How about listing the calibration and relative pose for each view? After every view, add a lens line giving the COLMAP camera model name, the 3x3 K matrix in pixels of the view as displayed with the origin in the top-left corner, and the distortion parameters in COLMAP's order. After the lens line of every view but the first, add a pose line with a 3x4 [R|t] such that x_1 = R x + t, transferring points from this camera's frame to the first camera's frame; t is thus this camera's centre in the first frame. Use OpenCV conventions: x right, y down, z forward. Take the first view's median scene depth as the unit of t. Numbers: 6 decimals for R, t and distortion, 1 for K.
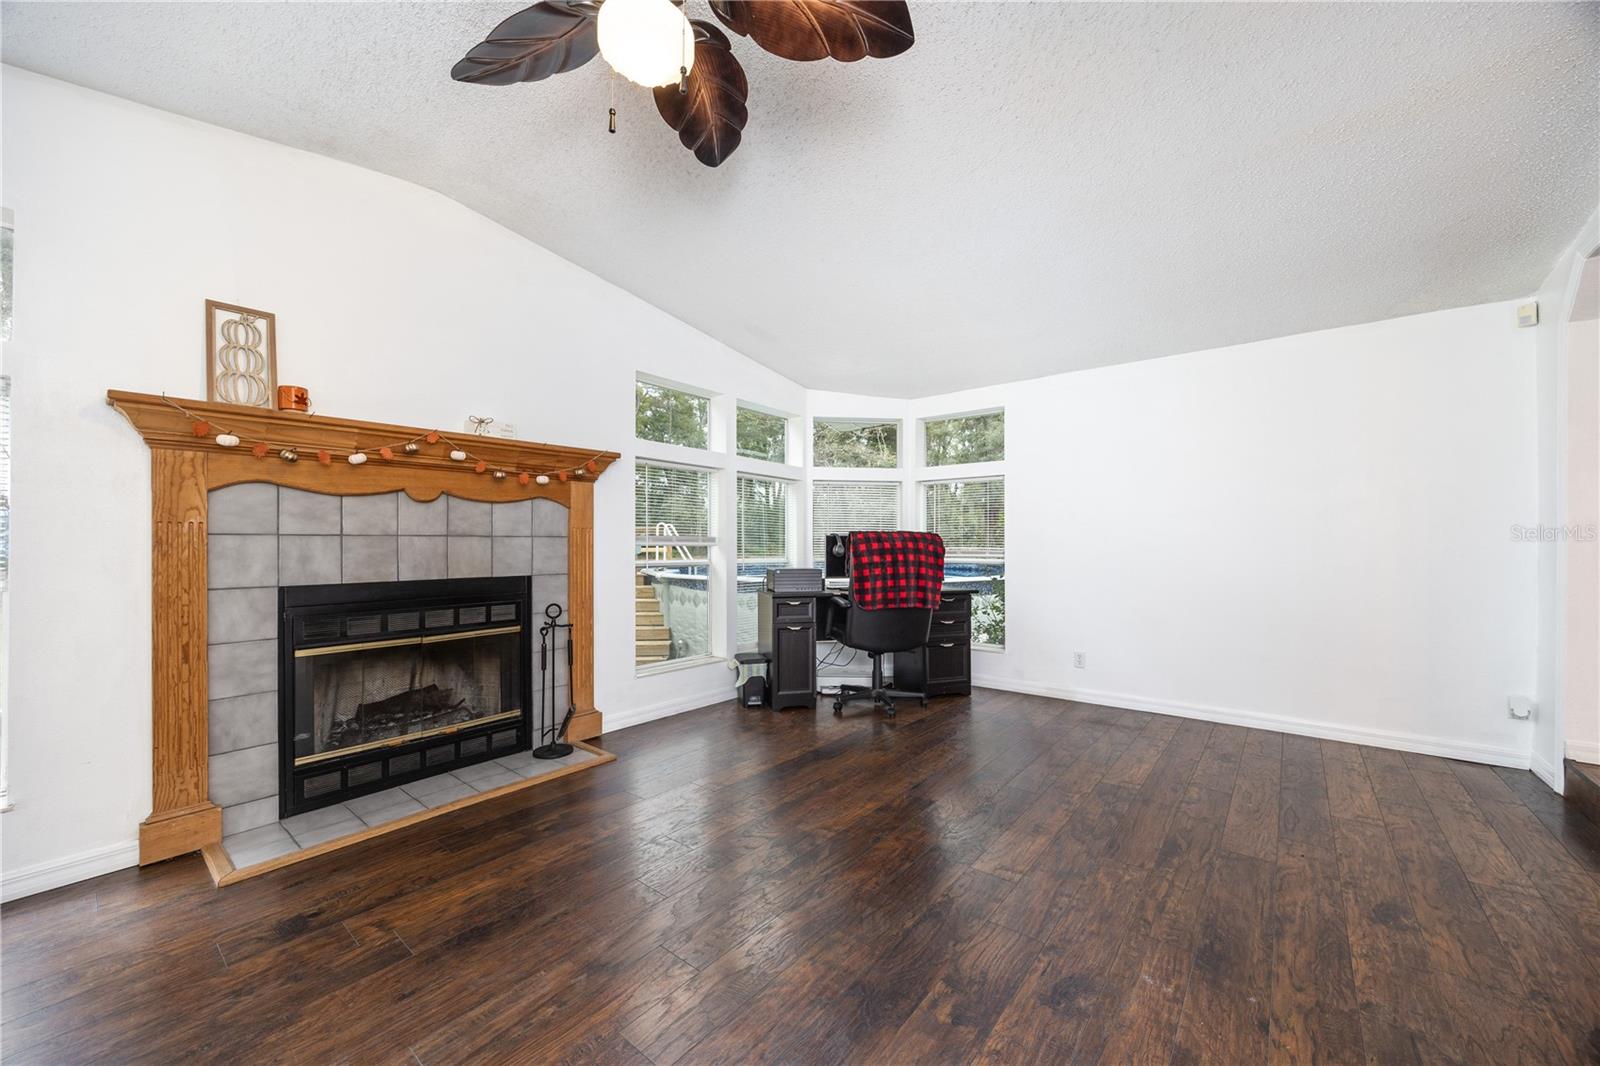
lens RADIAL K [[612.9, 0, 802.5], [0, 612.9, 537.2], [0, 0, 1]] dist [0.001151, 0.000421]
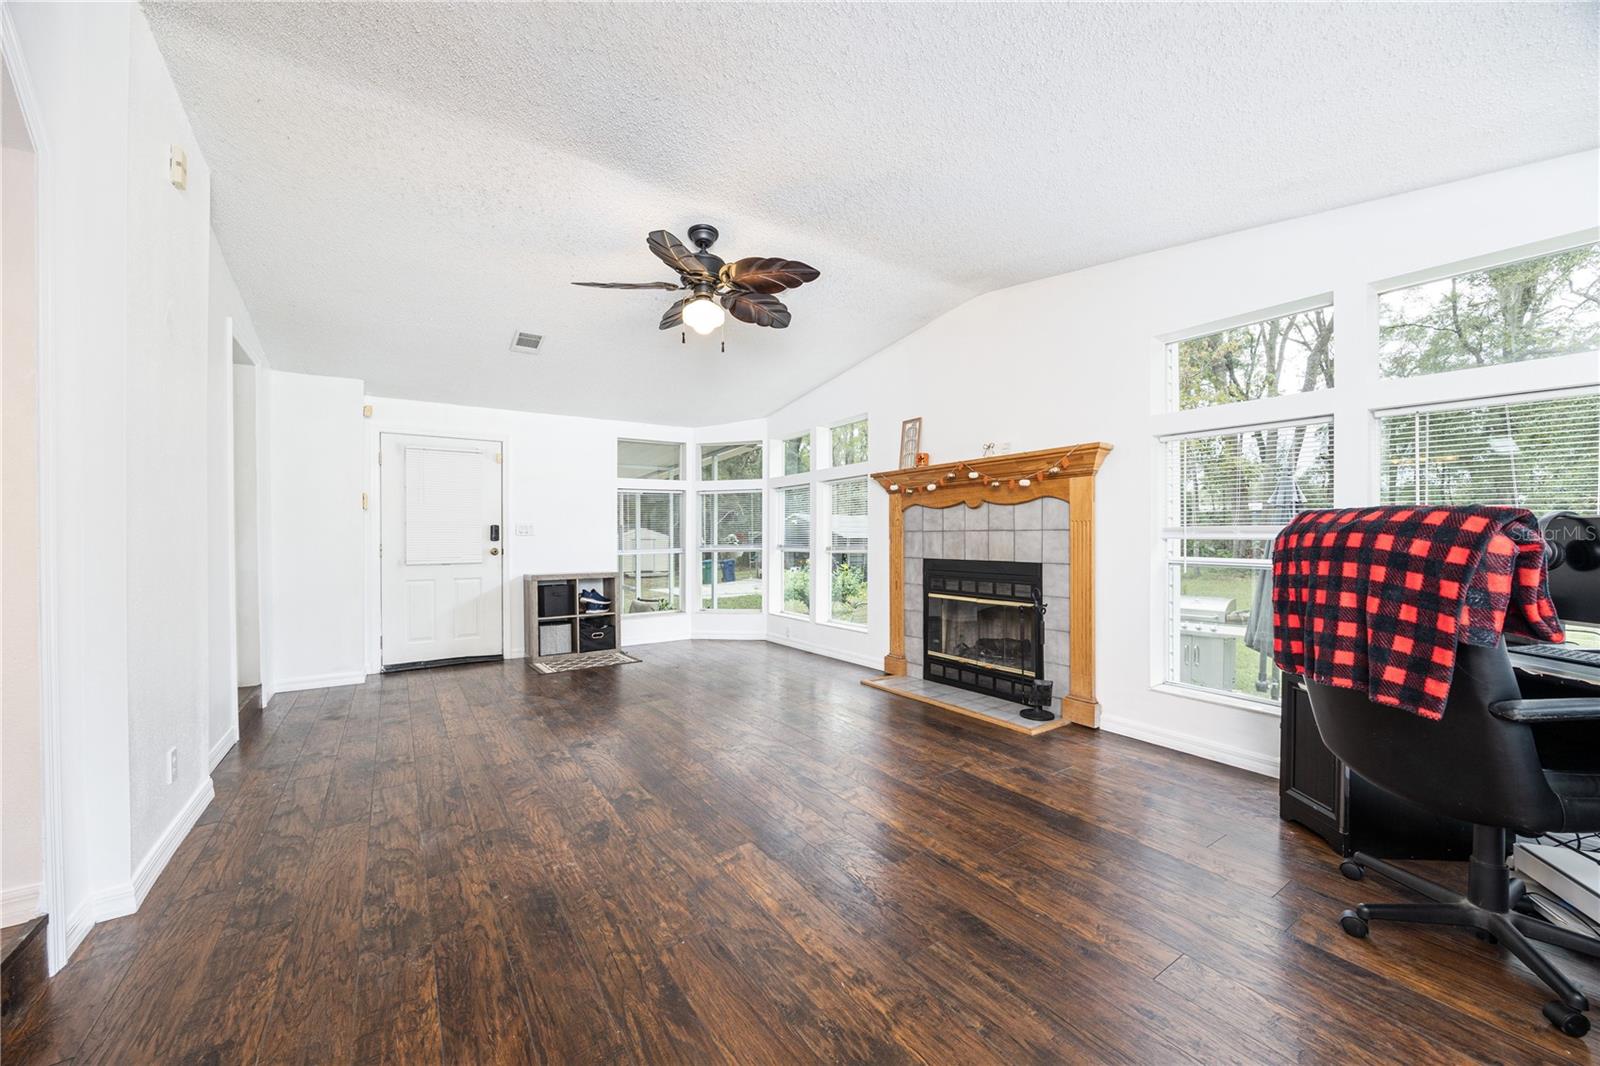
lens RADIAL K [[608.1, 0, 807.5], [0, 608.1, 540.4], [0, 0, 1]] dist [-0.000861, 0.000091]
pose [[-0.295379, 0.008105, -0.955346, 1.024980], [0.011522, 0.999922, 0.004921, 0.010080], [0.955311, -0.009554, -0.295449, 1.160695]]
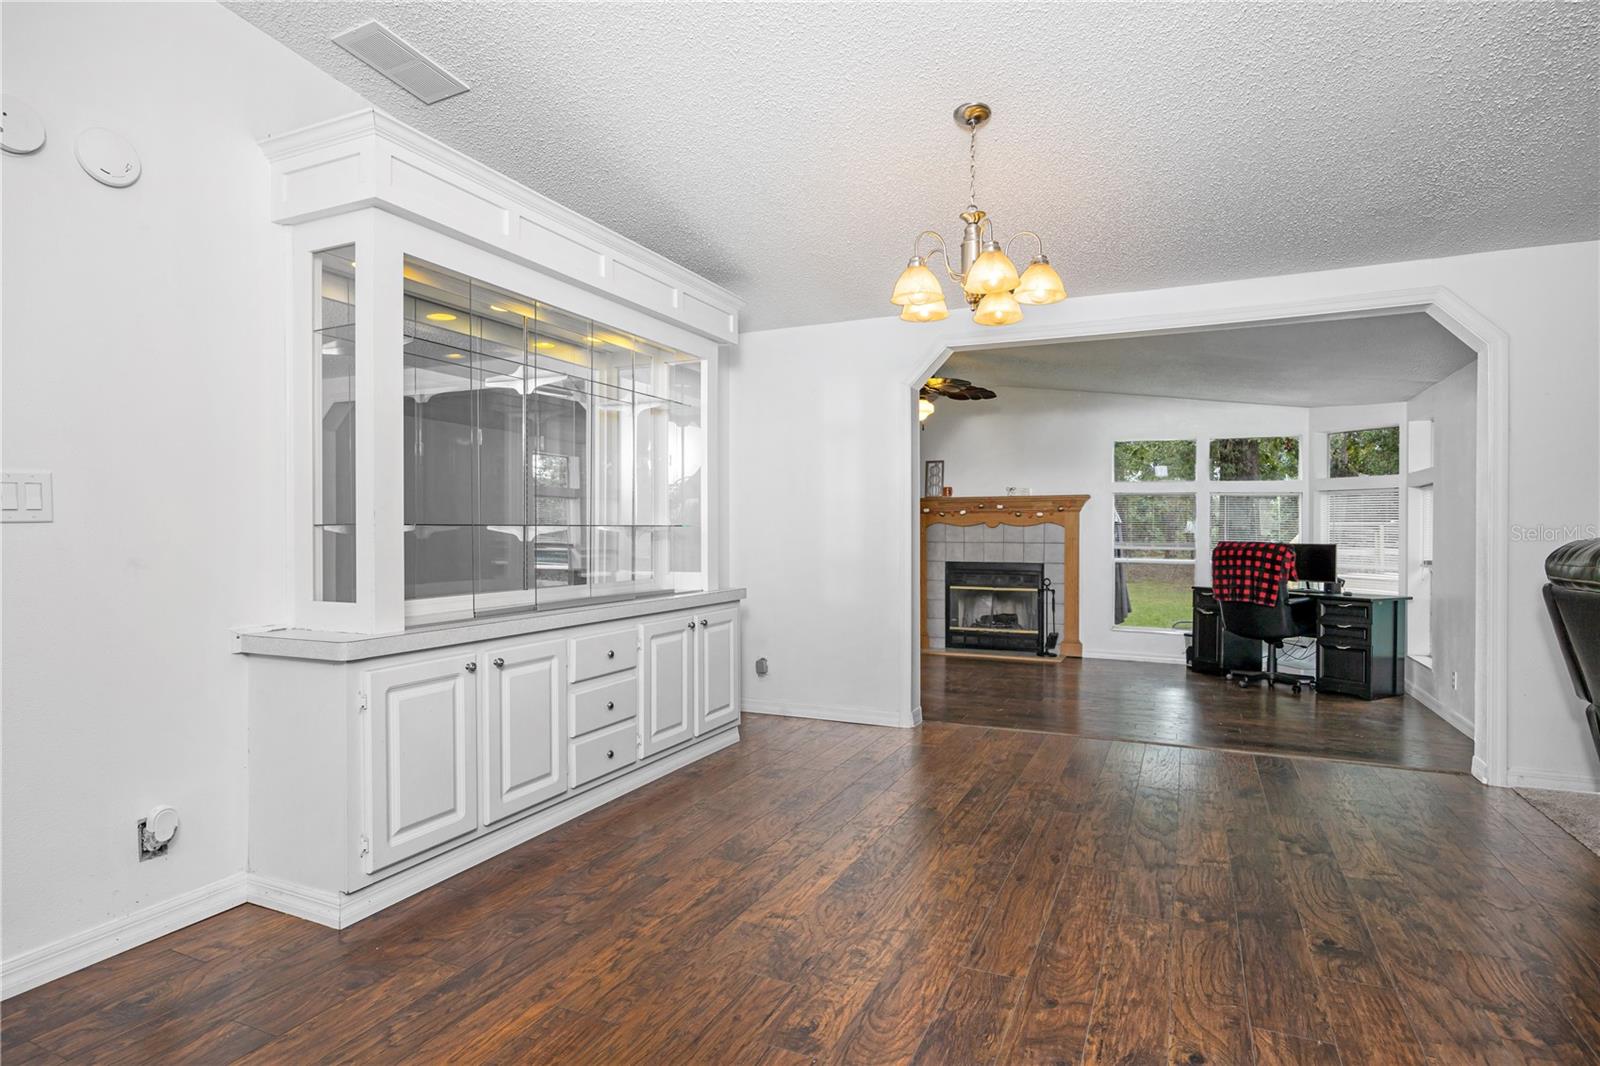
lens RADIAL K [[863.7, 0, 800.0], [0, 863.7, 533.0], [0, 0, 1]] dist [0.000416, 0.000215]
pose [[0.231933, 0.003945, -0.972724, 2.562950], [0.005085, 0.999973, 0.005268, -0.064497], [0.972719, -0.006168, 0.231907, -0.476725]]
